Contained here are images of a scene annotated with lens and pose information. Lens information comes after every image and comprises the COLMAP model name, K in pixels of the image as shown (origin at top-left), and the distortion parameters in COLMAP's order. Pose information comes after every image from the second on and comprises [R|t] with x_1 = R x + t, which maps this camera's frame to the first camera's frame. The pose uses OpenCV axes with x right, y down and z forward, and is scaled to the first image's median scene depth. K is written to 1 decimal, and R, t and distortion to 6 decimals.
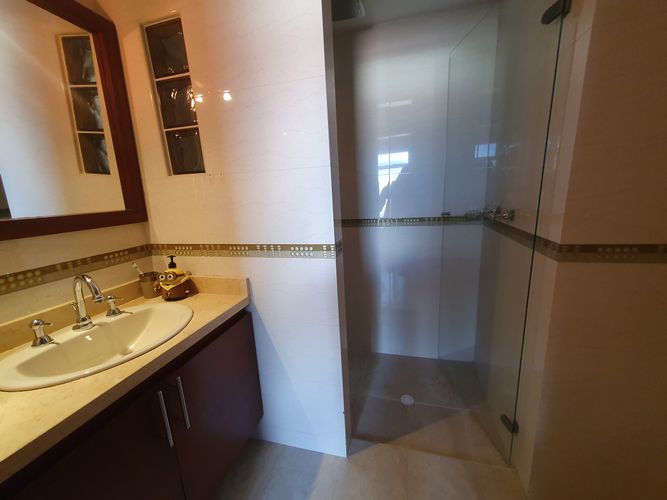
lens RADIAL K [[263.3, 0, 335.1], [0, 263.3, 250.5], [0, 0, 1]] dist [0.010528, 0.000433]
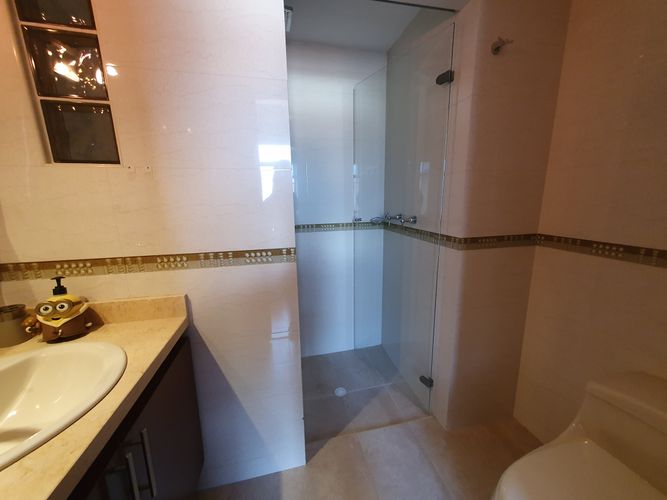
lens RADIAL K [[263.3, 0, 335.2], [0, 263.3, 250.5], [0, 0, 1]] dist [0.010528, 0.000433]
pose [[0.886161, -0.053976, 0.460223, -0.287892], [0.071599, 0.997214, -0.020909, 0.016999], [-0.457812, 0.051480, 0.887557, 0.036108]]
